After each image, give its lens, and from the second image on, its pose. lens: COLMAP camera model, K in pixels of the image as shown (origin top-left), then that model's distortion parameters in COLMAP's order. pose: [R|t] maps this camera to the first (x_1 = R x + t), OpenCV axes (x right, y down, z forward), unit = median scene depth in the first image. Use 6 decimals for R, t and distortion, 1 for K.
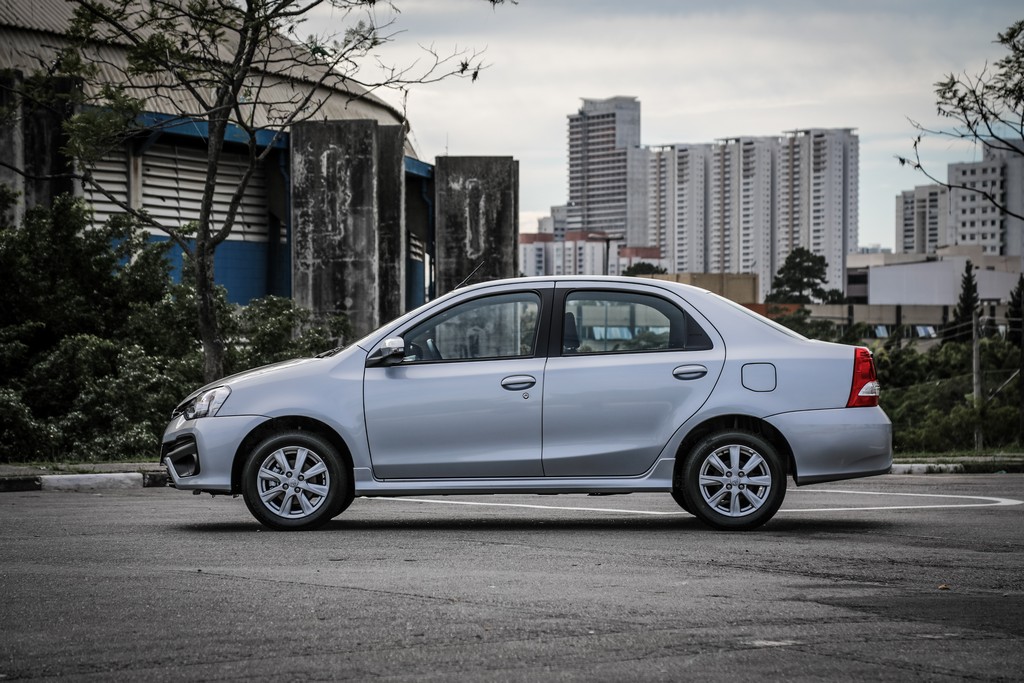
lens RADIAL K [[2836.3, 0, 510.7], [0, 2836.3, 341.4], [0, 0, 1]] dist [0.664157, 0.000000]
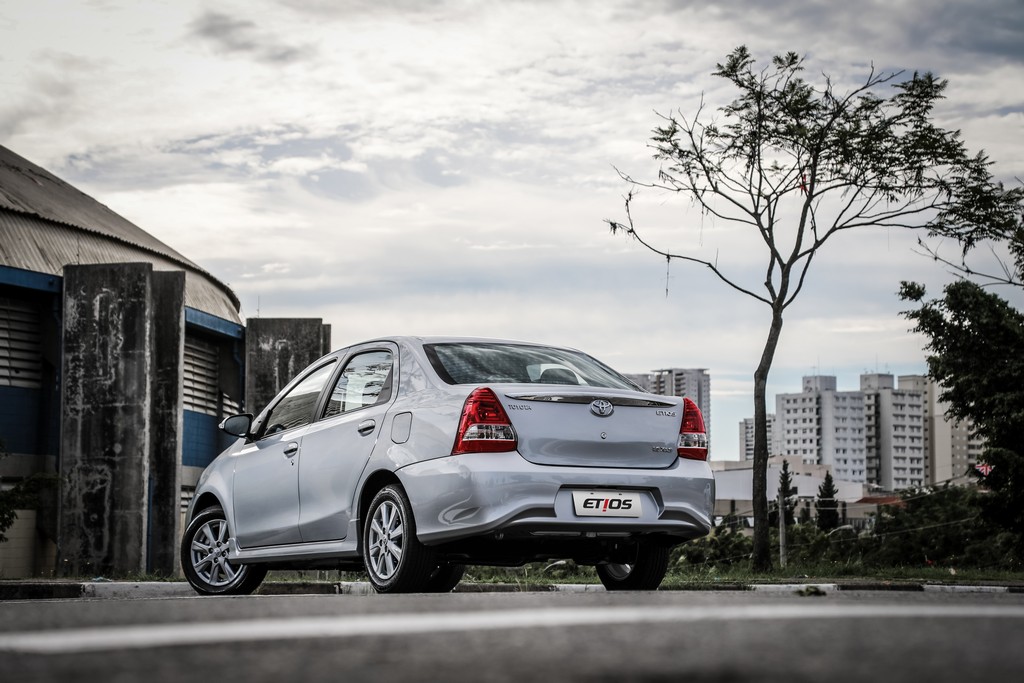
lens RADIAL K [[2155.1, 0, 513.4], [0, 2155.1, 340.9], [0, 0, 1]] dist [0.389296, 0.000000]
pose [[0.999660, 0.006548, 0.025223, 0.058862], [-0.004207, 0.995770, -0.091786, 0.017529], [-0.025717, 0.091649, 0.995459, 0.247487]]
